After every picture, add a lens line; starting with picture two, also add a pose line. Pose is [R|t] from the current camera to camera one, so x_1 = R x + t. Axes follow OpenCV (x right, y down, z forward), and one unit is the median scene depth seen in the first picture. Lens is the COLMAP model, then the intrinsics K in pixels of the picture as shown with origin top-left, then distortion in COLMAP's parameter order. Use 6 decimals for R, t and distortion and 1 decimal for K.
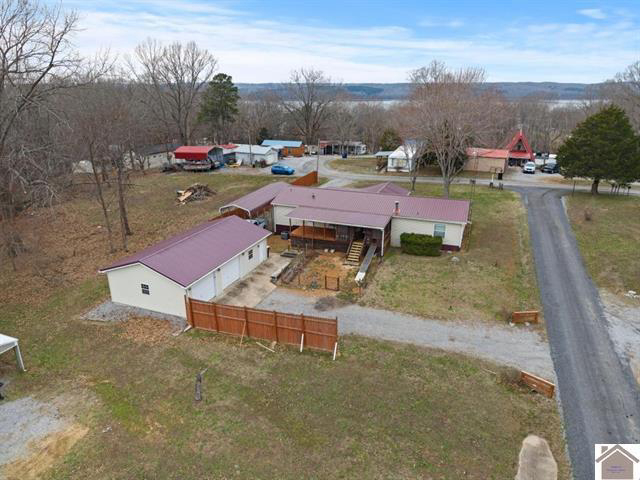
lens RADIAL K [[421.9, 0, 318.4], [0, 421.9, 228.2], [0, 0, 1]] dist [0.005373, -0.000287]
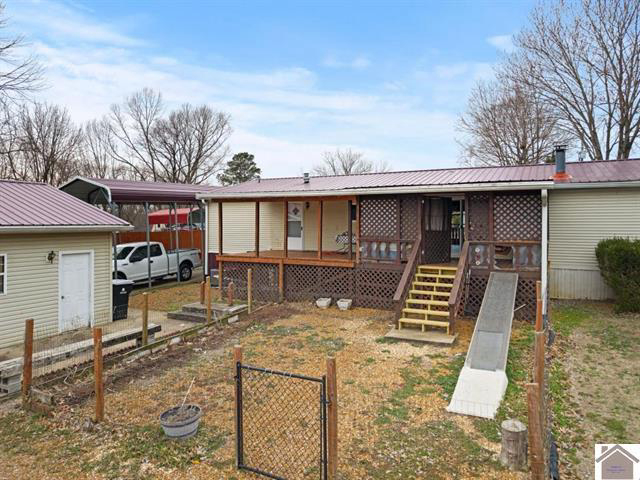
lens RADIAL K [[421.9, 0, 318.4], [0, 421.9, 228.2], [0, 0, 1]] dist [0.005373, -0.000287]
pose [[0.993701, 0.006493, -0.111876, 0.048636], [-0.041189, 0.949605, -0.310732, 0.097395], [0.104221, 0.313383, 0.943891, 0.738576]]
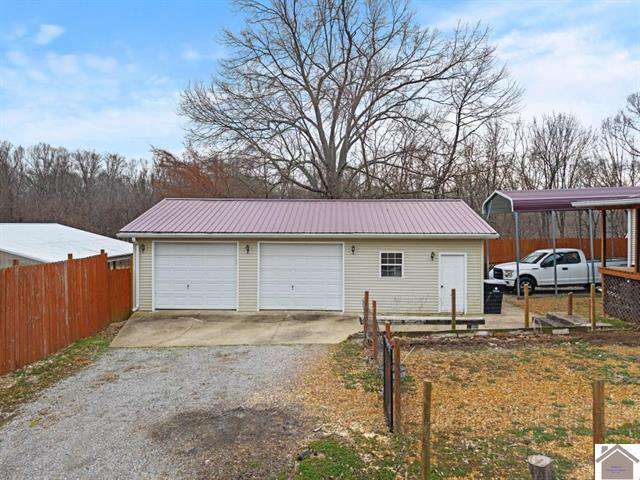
lens RADIAL K [[421.9, 0, 318.4], [0, 421.9, 228.2], [0, 0, 1]] dist [0.005373, -0.000287]
pose [[0.343085, 0.010714, -0.939243, 0.153392], [-0.307236, 0.946212, -0.101433, 0.084566], [0.887636, 0.323370, 0.327923, 0.760344]]
